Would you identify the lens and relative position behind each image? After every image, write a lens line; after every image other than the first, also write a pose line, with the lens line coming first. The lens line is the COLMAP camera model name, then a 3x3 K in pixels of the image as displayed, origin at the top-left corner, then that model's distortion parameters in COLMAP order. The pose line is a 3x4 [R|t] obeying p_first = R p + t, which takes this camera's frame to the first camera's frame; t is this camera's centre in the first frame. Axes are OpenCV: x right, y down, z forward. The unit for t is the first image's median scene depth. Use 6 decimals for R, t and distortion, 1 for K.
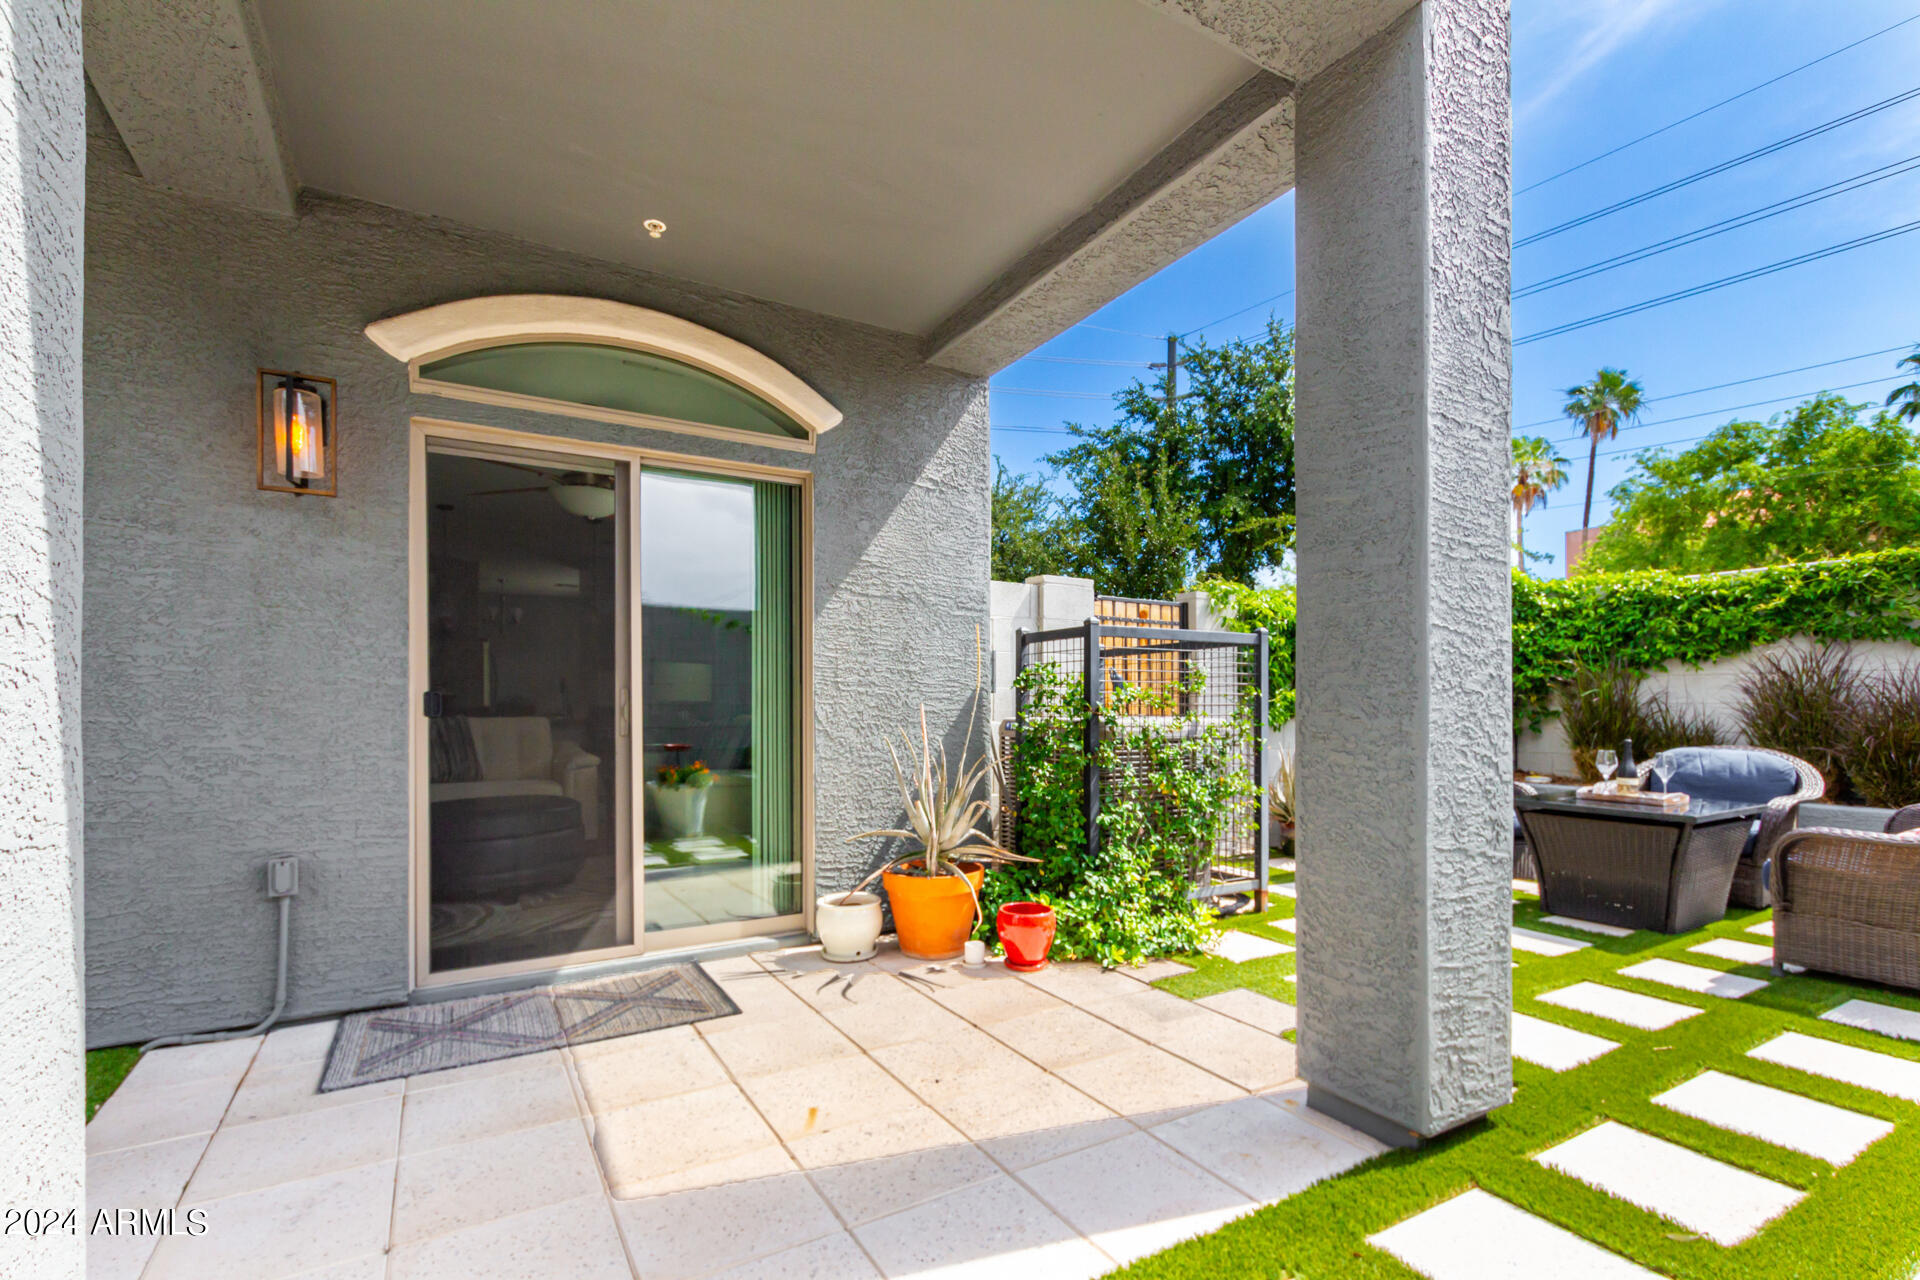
lens RADIAL K [[890.4, 0, 979.5], [0, 890.4, 707.9], [0, 0, 1]] dist [0.002321, -0.000724]
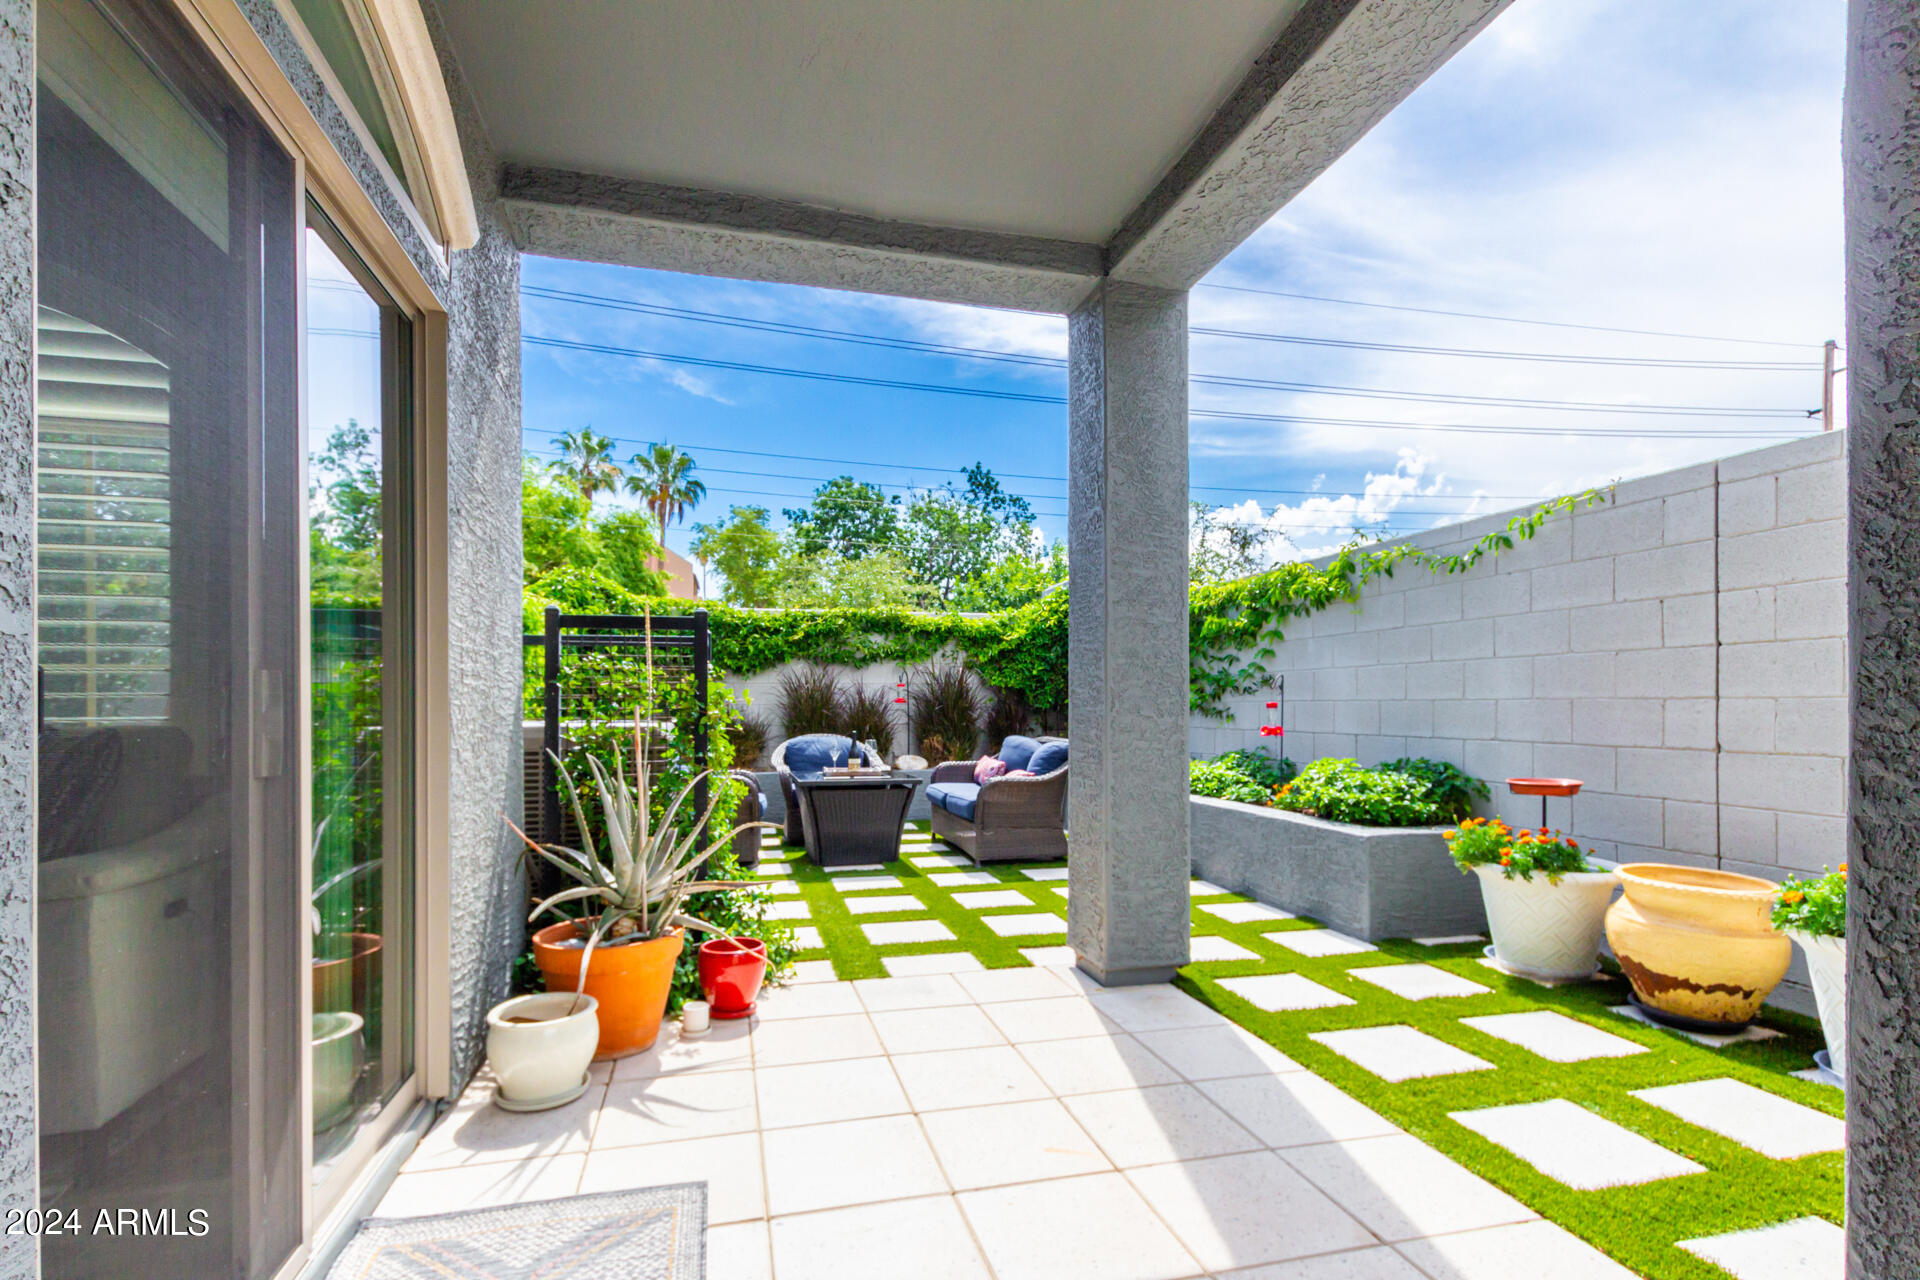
lens RADIAL K [[890.4, 0, 968.7], [0, 890.4, 704.7], [0, 0, 1]] dist [0.002321, -0.000724]
pose [[0.289715, -0.003950, 0.957105, -0.369686], [0.005779, 0.999980, 0.002377, -0.005390], [-0.957095, 0.004842, 0.289732, 0.273017]]
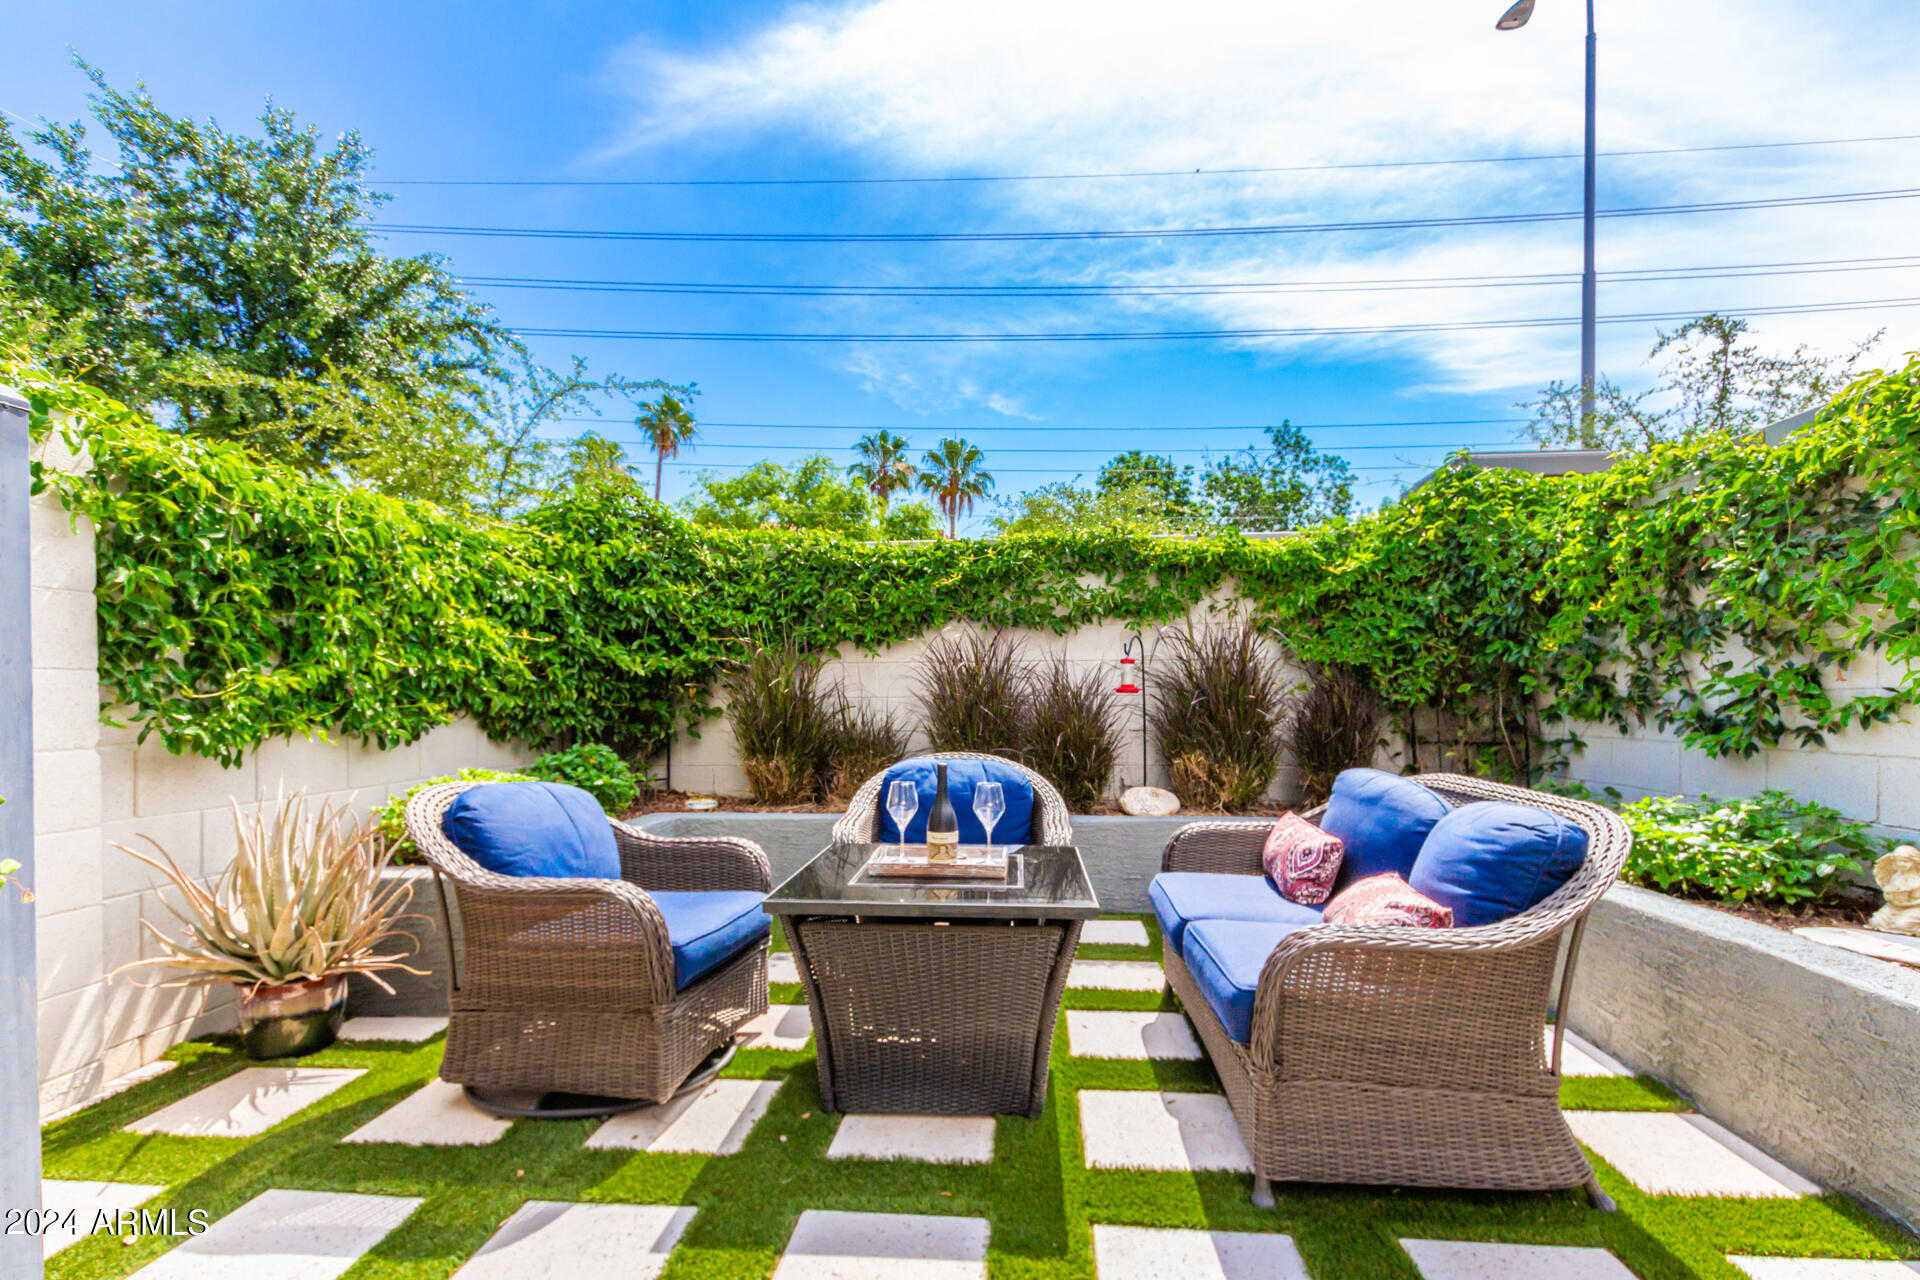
lens RADIAL K [[890.4, 0, 966.2], [0, 890.4, 703.2], [0, 0, 1]] dist [0.002321, -0.000724]
pose [[0.587856, -0.011060, 0.808890, 0.180393], [0.009405, 0.999932, 0.006838, -0.003592], [-0.808911, 0.003588, 0.587920, 0.426132]]
